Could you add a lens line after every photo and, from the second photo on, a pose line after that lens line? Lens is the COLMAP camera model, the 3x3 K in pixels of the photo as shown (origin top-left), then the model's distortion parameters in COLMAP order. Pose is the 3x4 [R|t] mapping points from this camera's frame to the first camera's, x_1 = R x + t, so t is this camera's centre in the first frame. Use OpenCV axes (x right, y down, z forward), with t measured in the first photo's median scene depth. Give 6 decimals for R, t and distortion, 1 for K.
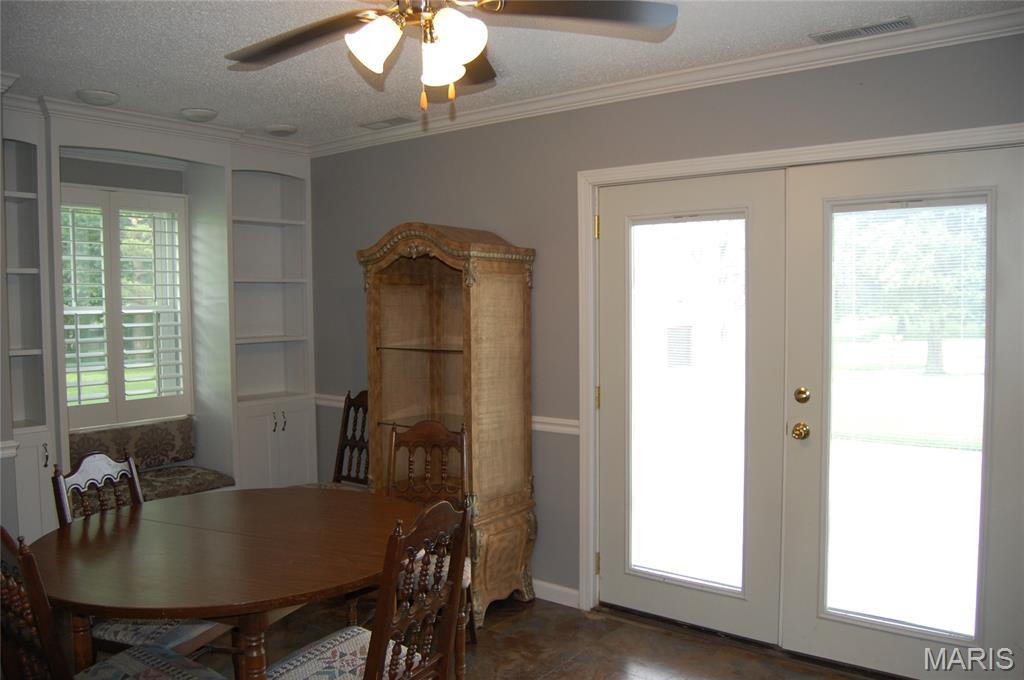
lens RADIAL K [[804.0, 0, 512.0], [0, 804.0, 340.0], [0, 0, 1]] dist [-0.073046, 0.007297]
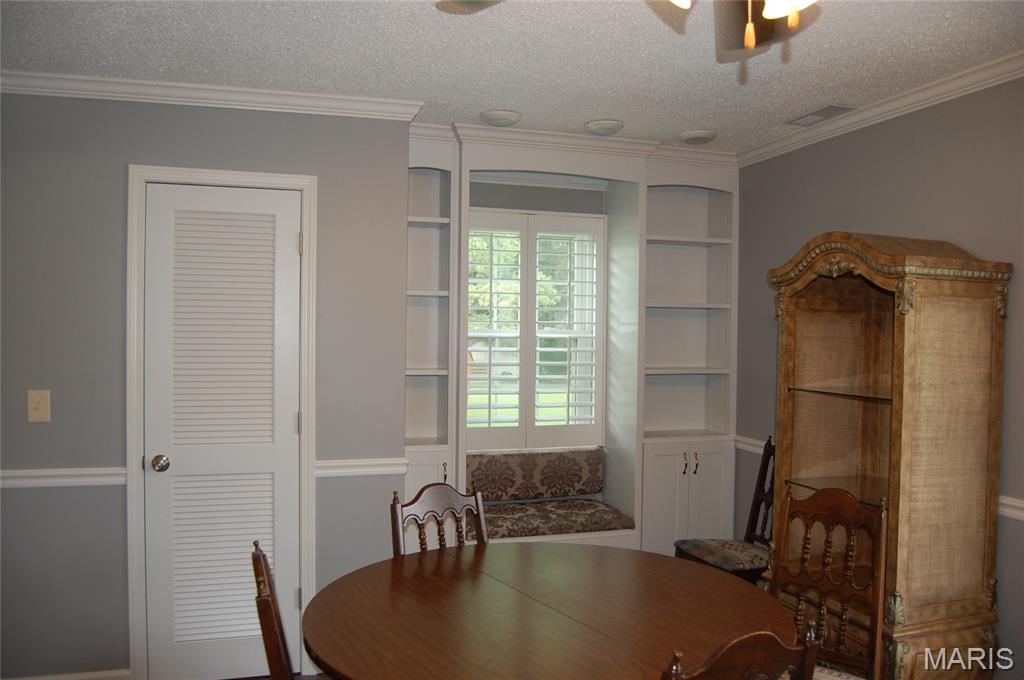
lens RADIAL K [[804.0, 0, 512.0], [0, 804.0, 340.0], [0, 0, 1]] dist [-0.073046, 0.007297]
pose [[0.821071, 0.027323, -0.570171, 0.060547], [-0.047700, 0.998644, -0.020836, -0.008907], [0.568829, 0.044305, 0.821261, 0.174148]]
